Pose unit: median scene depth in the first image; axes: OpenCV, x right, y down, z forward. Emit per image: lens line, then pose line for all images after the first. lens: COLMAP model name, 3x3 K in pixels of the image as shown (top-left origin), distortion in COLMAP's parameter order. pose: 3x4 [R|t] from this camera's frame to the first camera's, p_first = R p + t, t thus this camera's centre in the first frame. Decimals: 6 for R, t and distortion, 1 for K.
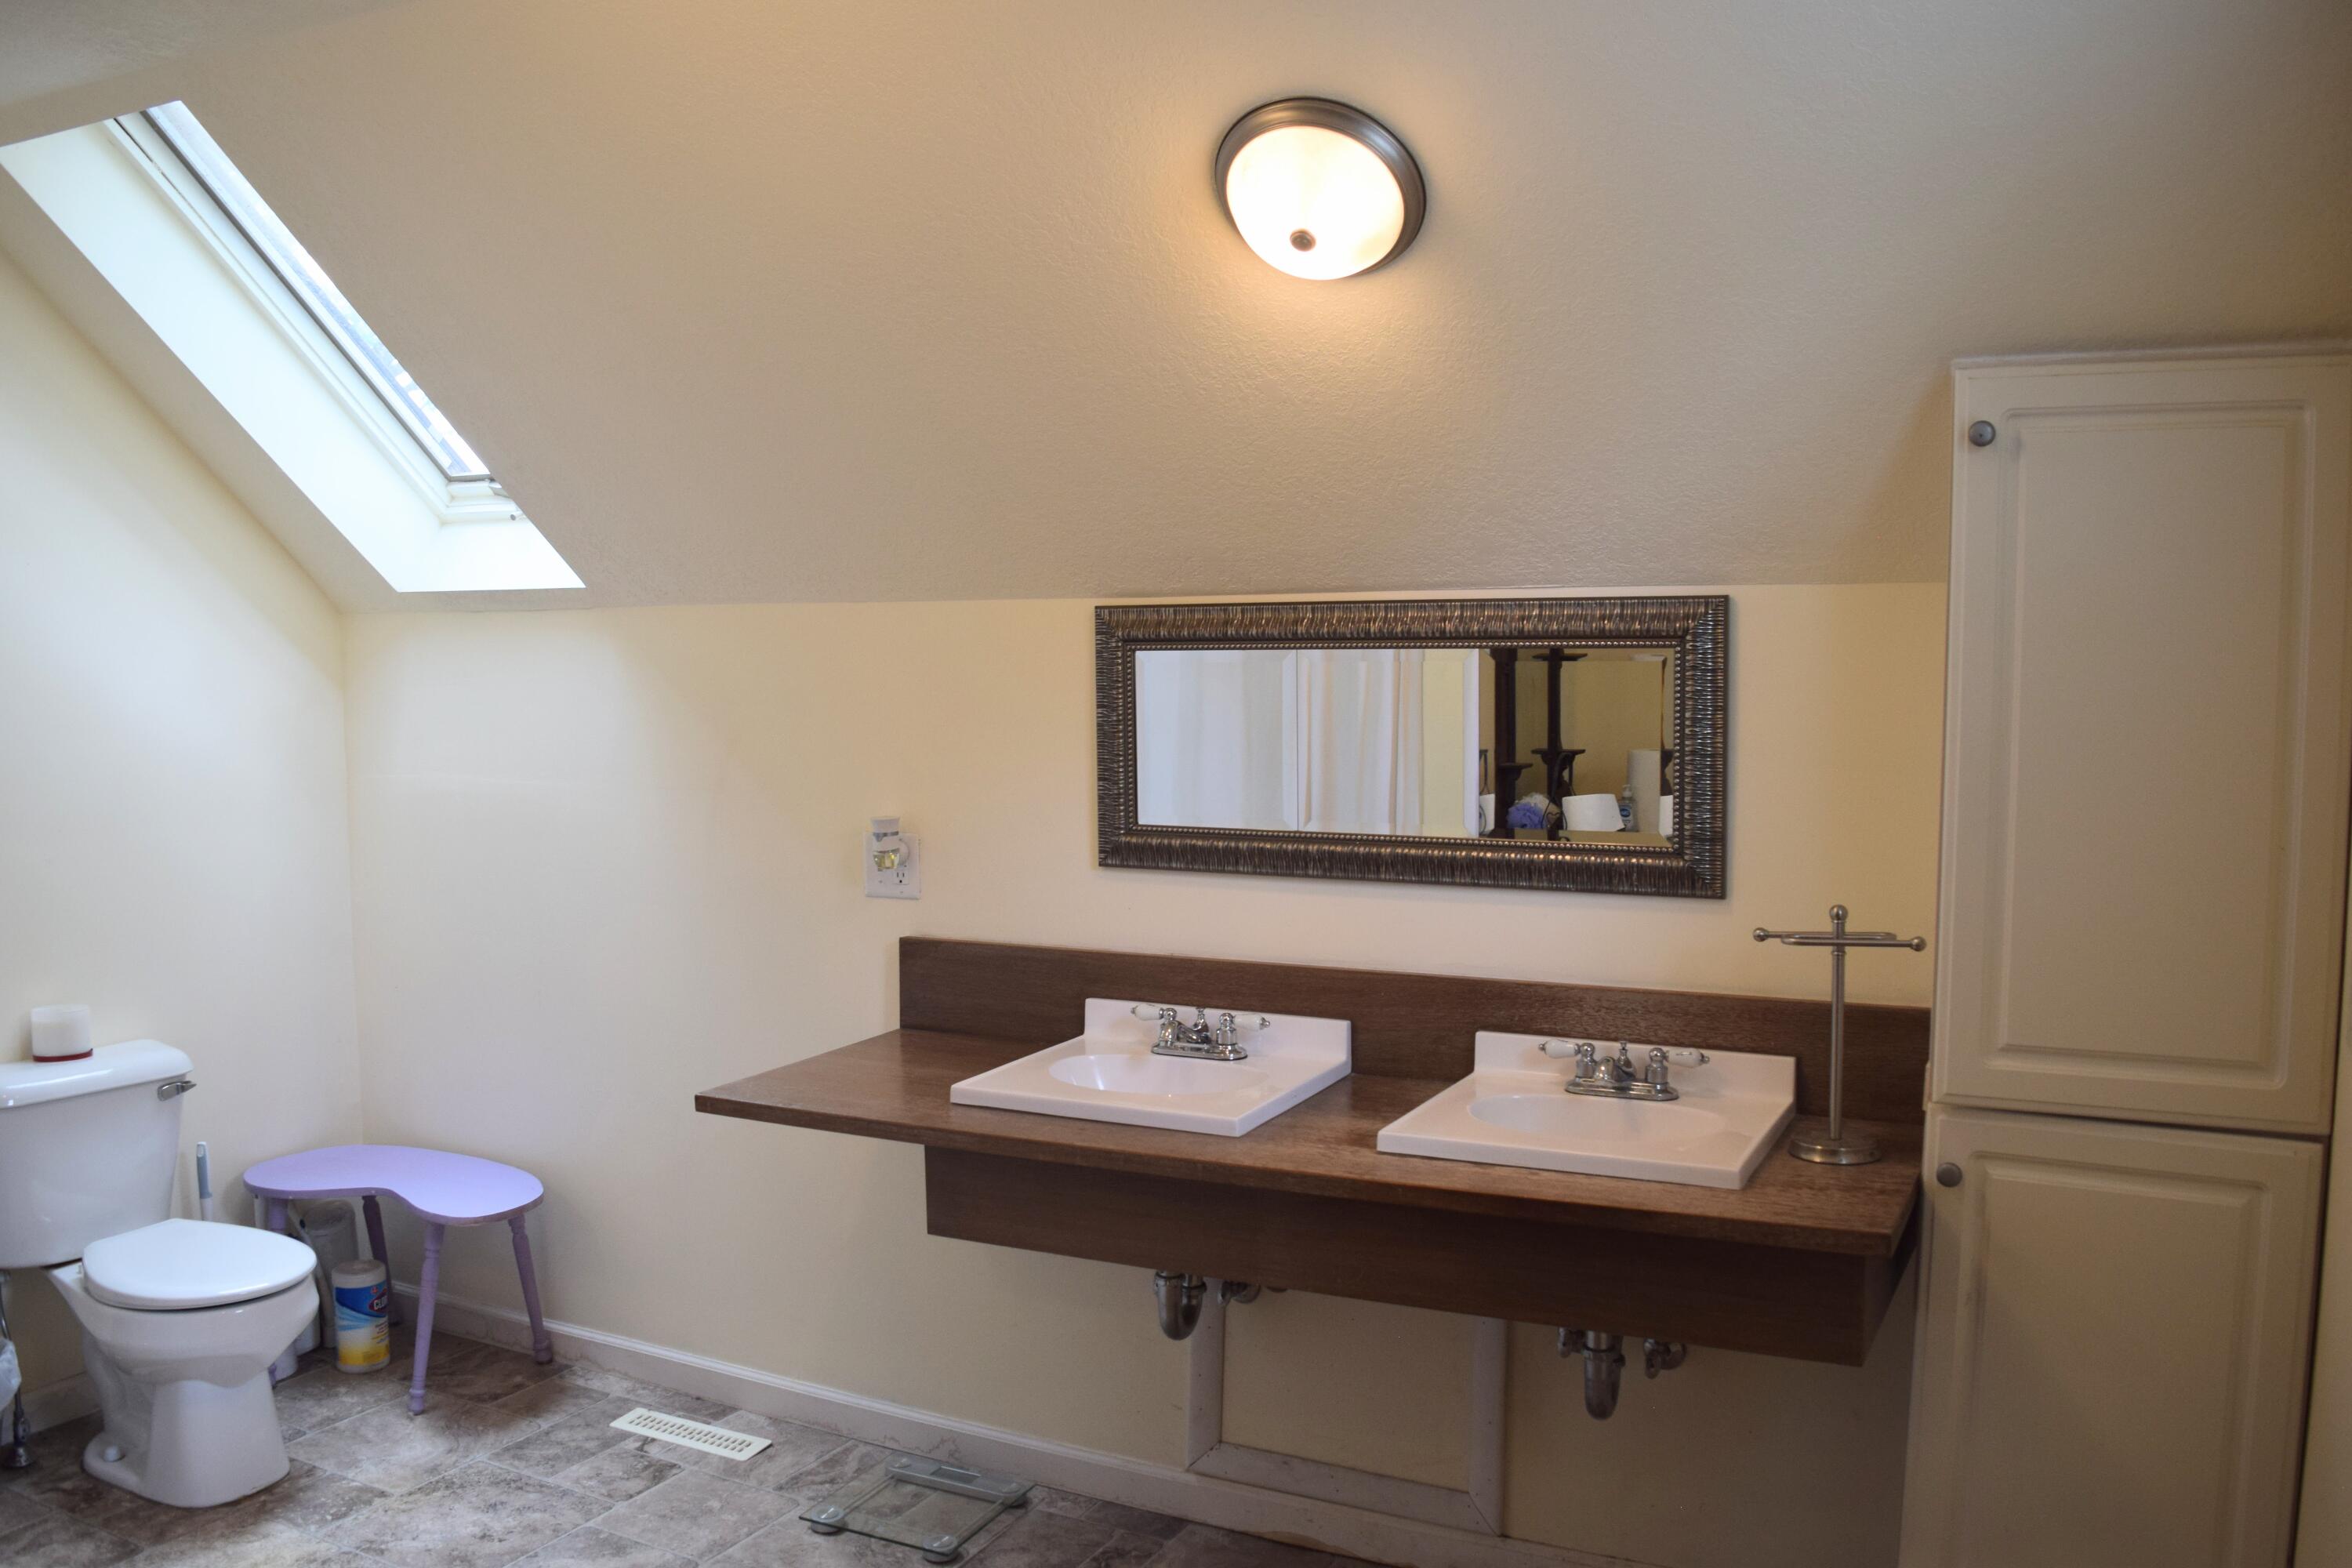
lens RADIAL K [[1889.6, 0, 1176.0], [0, 1889.6, 784.0], [0, 0, 1]] dist [-0.086093, 0.019464]
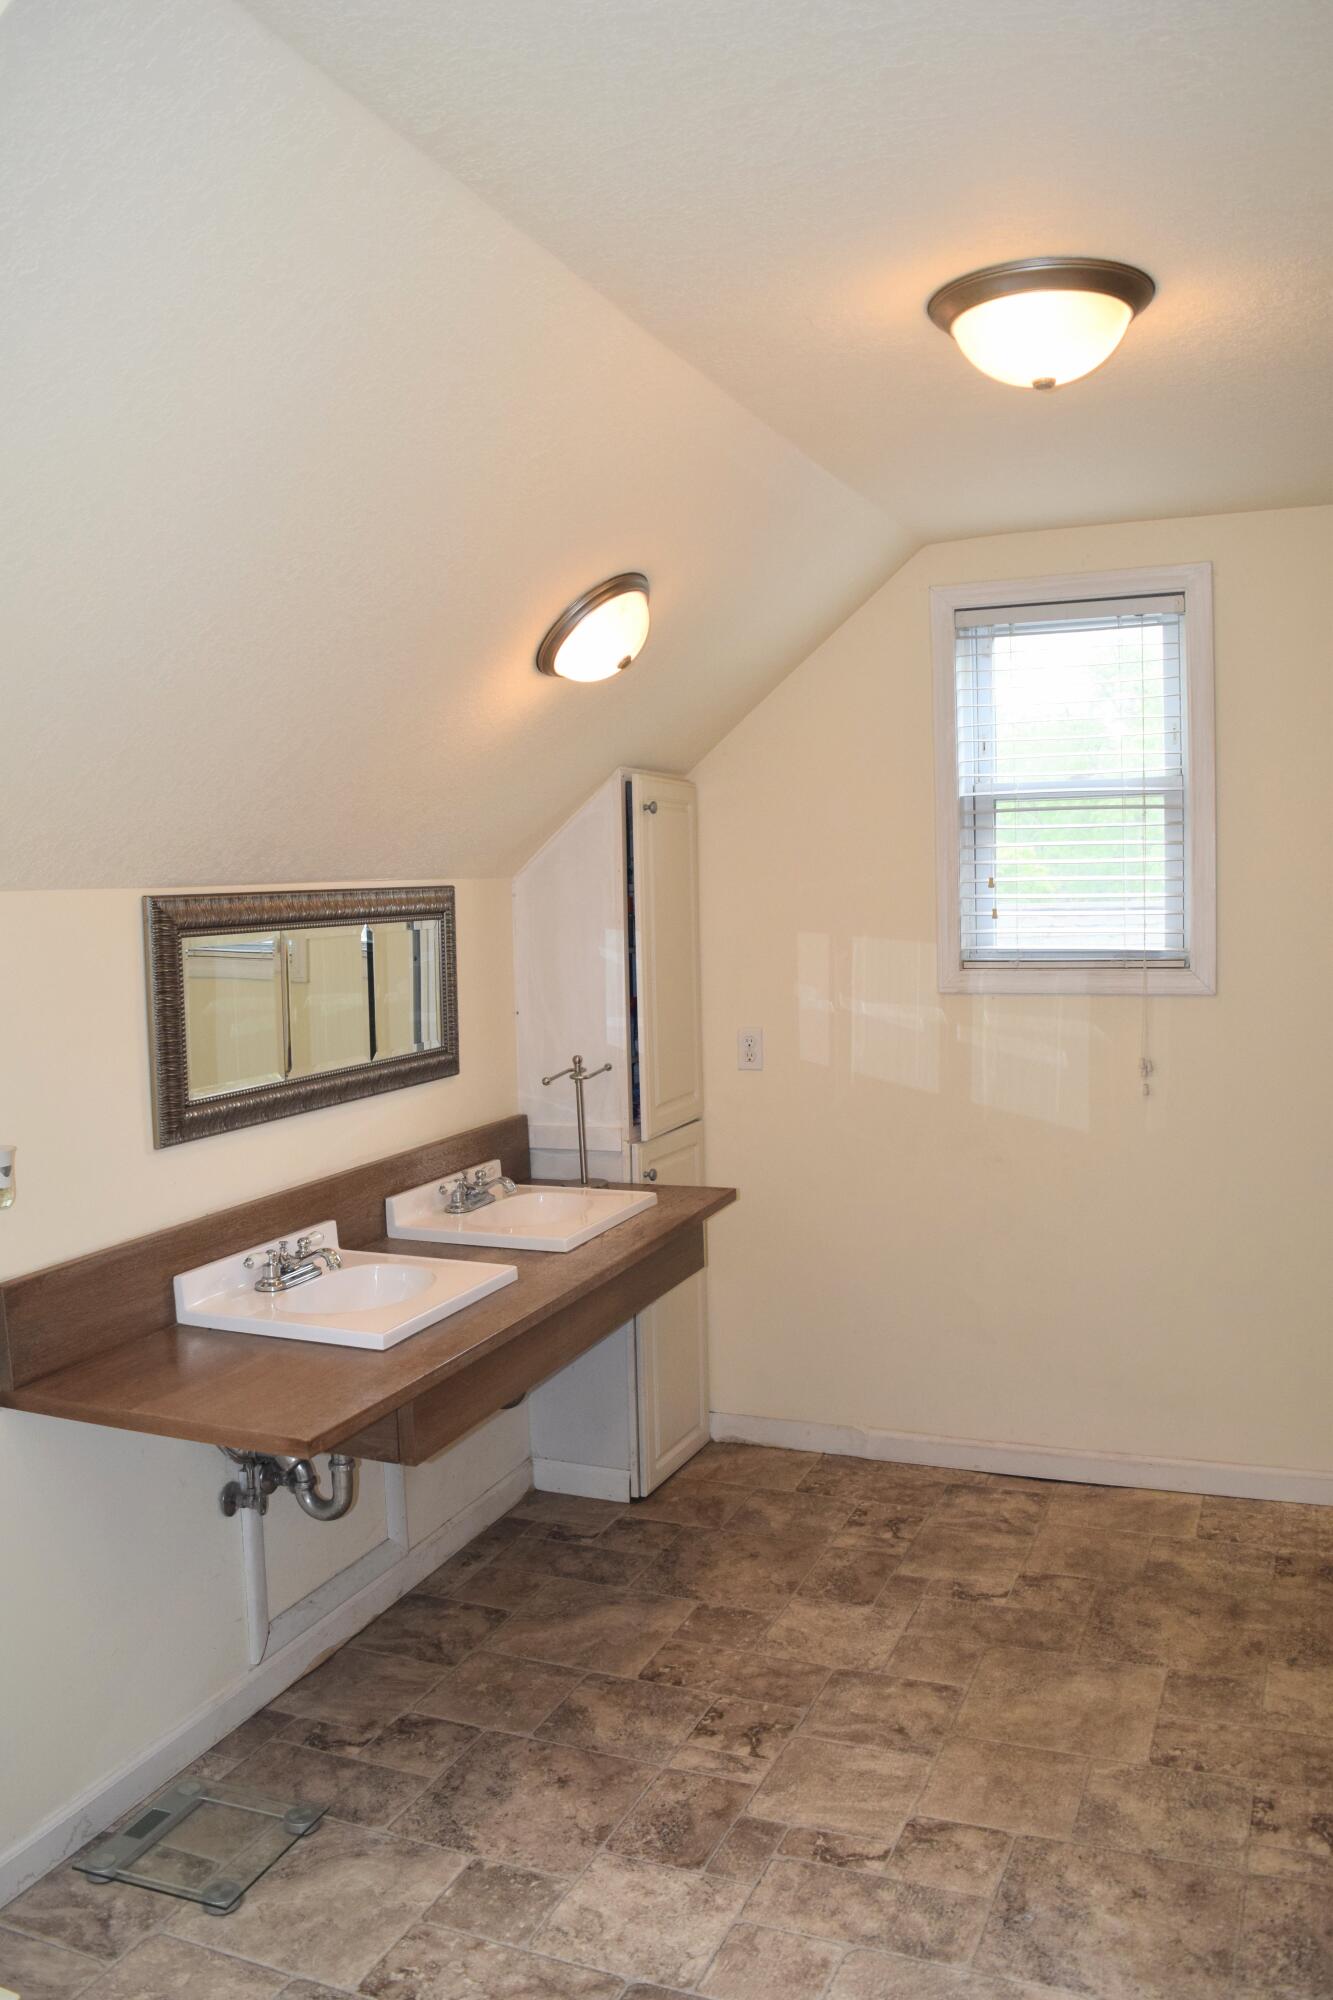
lens RADIAL K [[1606.8, 0, 666.5], [0, 1606.8, 1000.0], [0, 0, 1]] dist [-0.086093, 0.019464]
pose [[-0.091067, -0.066219, 0.993641, -0.951334], [0.099079, 0.992234, 0.075206, -0.076821], [-0.990904, 0.105297, -0.083798, 0.817235]]
